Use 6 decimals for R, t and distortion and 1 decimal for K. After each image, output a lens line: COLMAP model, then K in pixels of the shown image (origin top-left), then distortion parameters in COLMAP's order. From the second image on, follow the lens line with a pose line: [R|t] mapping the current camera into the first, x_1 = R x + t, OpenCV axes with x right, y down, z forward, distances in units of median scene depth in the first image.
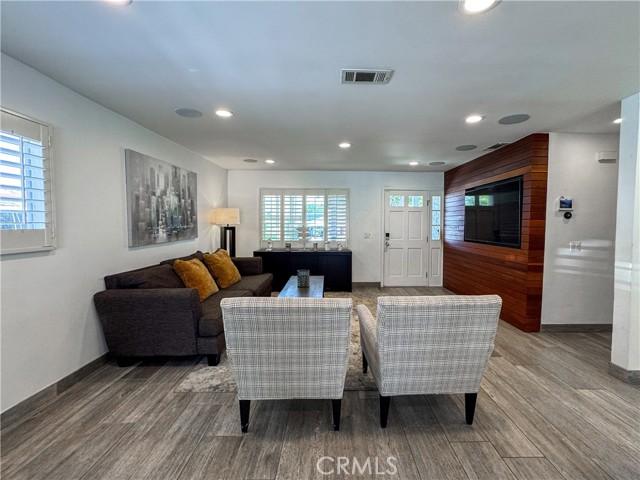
lens RADIAL K [[278.9, 0, 345.9], [0, 278.9, 236.5], [0, 0, 1]] dist [-0.001022, 0.000386]
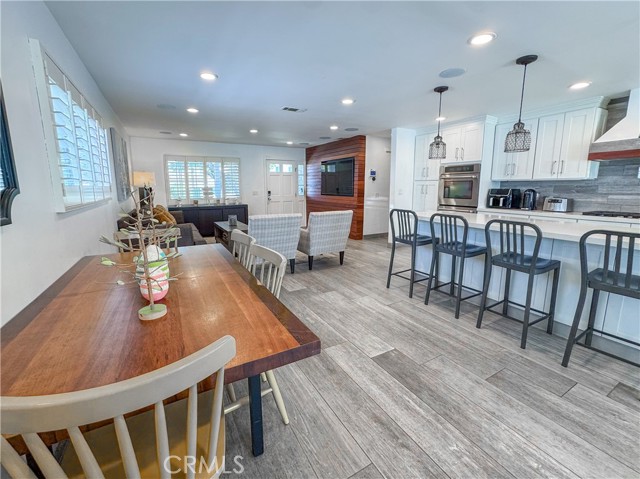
lens RADIAL K [[274.6, 0, 308.9], [0, 274.6, 226.4], [0, 0, 1]] dist [-0.018340, 0.000271]
pose [[0.905608, -0.068228, 0.418592, -0.437442], [0.026276, 0.994105, 0.105186, 0.040523], [-0.423301, -0.084259, 0.902063, -0.561185]]
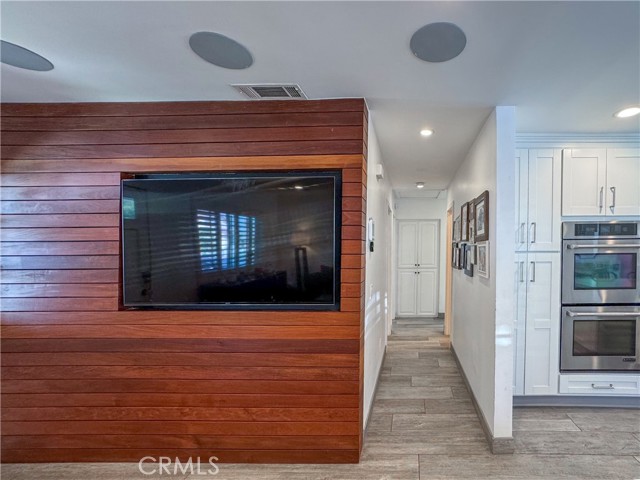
lens RADIAL K [[262.4, 0, 320.0], [0, 262.4, 240.0], [0, 0, 1]] dist [-0.045173, 0.023849]
pose [[0.072781, -0.016924, 0.997204, 0.144804], [0.050414, 0.998640, 0.013269, -0.098482], [-0.996073, 0.049307, 0.073535, 1.006768]]
